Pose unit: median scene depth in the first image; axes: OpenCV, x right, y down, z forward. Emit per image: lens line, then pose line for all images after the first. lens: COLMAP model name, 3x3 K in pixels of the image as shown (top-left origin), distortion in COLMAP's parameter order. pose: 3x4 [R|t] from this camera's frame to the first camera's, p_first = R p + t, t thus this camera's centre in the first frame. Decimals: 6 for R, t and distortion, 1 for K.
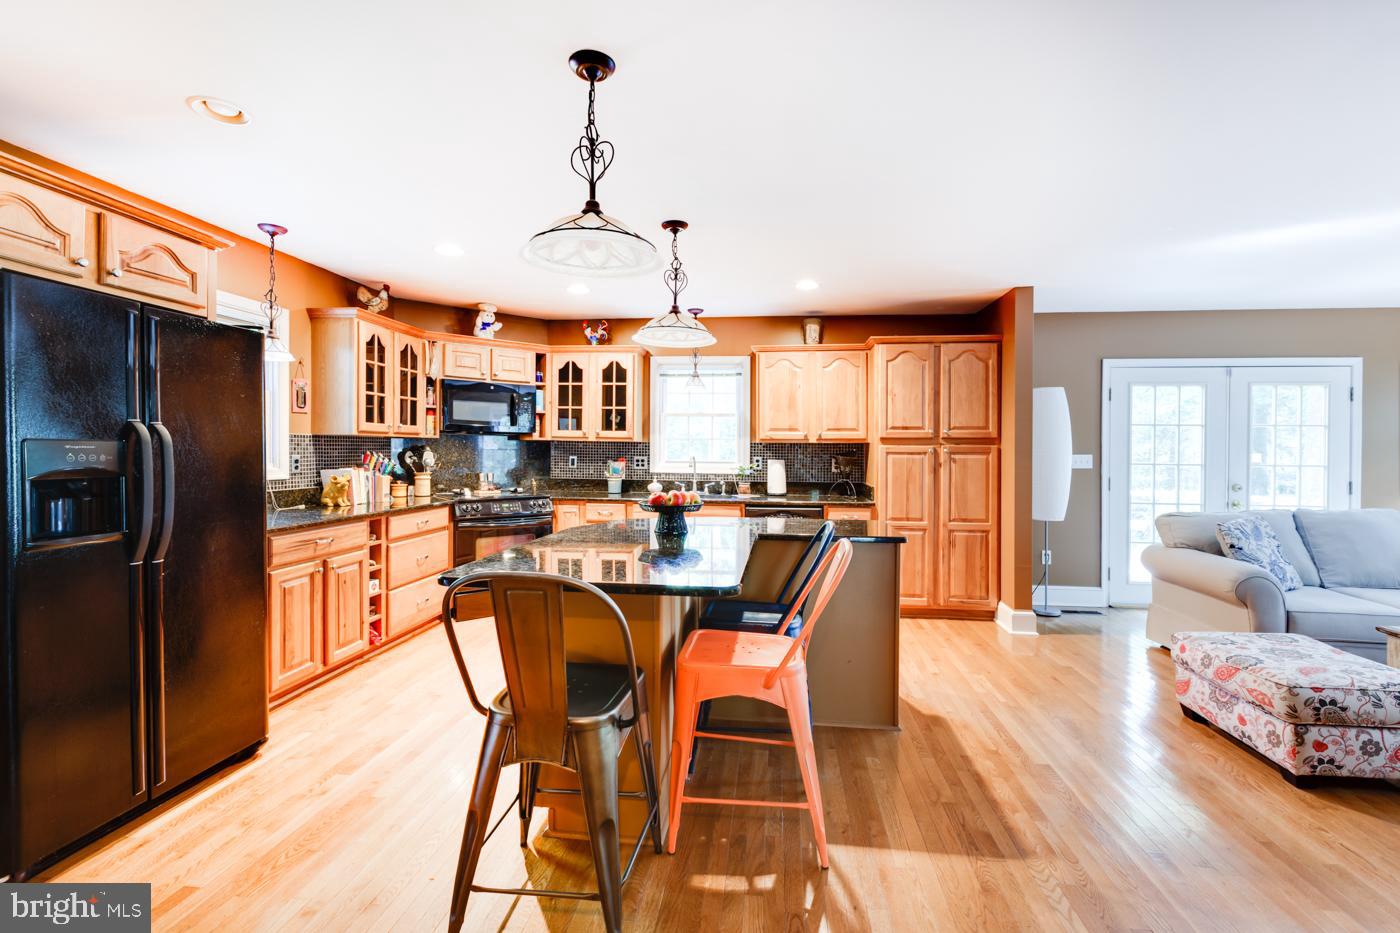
lens RADIAL K [[630.3, 0, 703.7], [0, 630.3, 459.6], [0, 0, 1]] dist [0.001382, 0.000341]
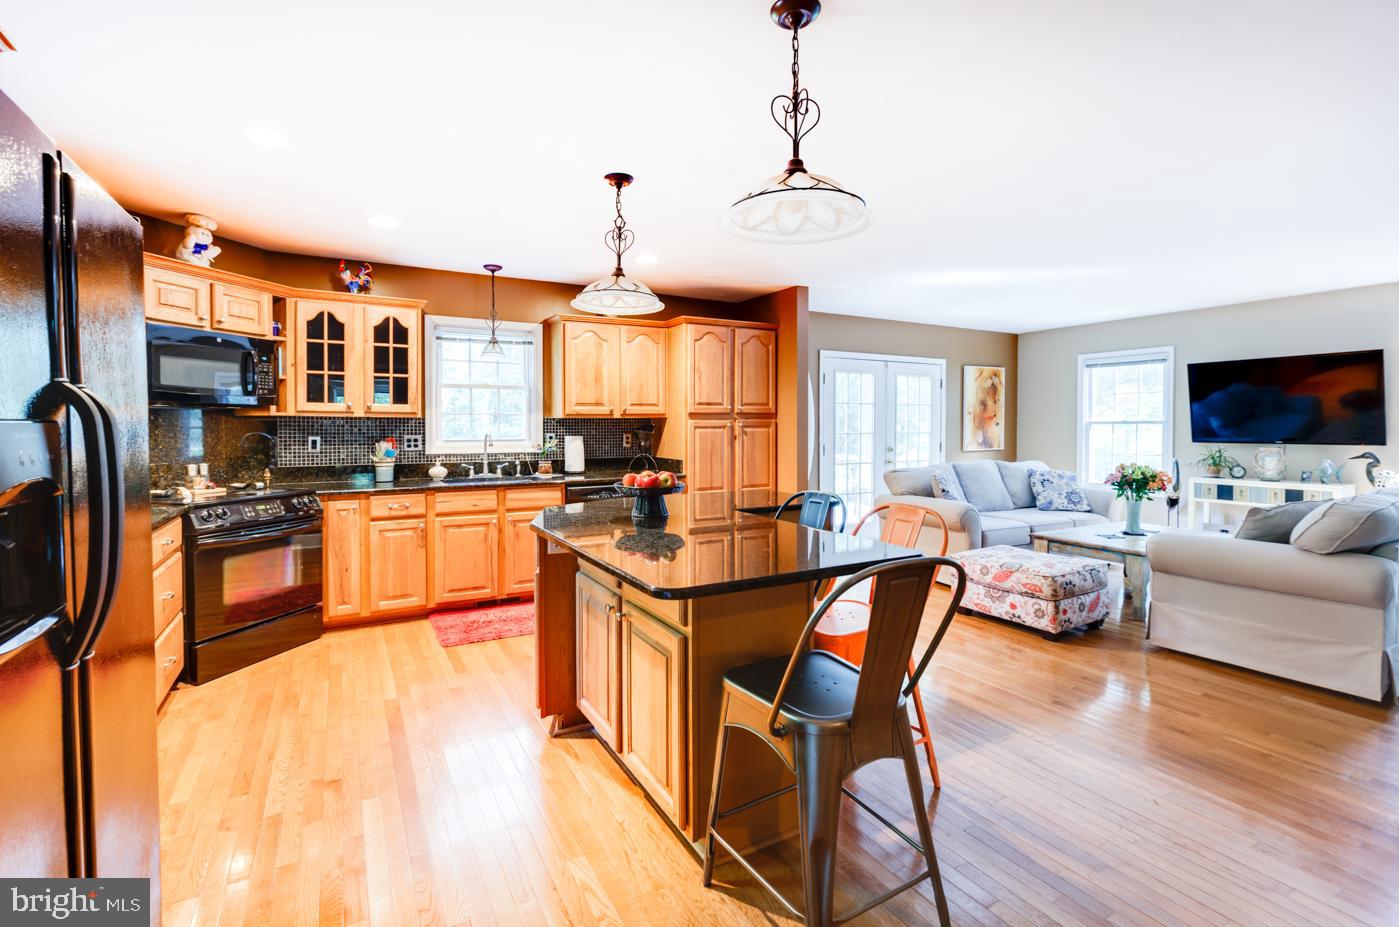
lens RADIAL K [[652.7, 0, 643.8], [0, 652.7, 445.4], [0, 0, 1]] dist [0.007296, 0.000306]
pose [[0.811374, -0.028780, 0.583818, -0.392818], [0.018530, 0.999552, 0.023521, -0.007036], [-0.584233, -0.008266, 0.811544, 0.146662]]
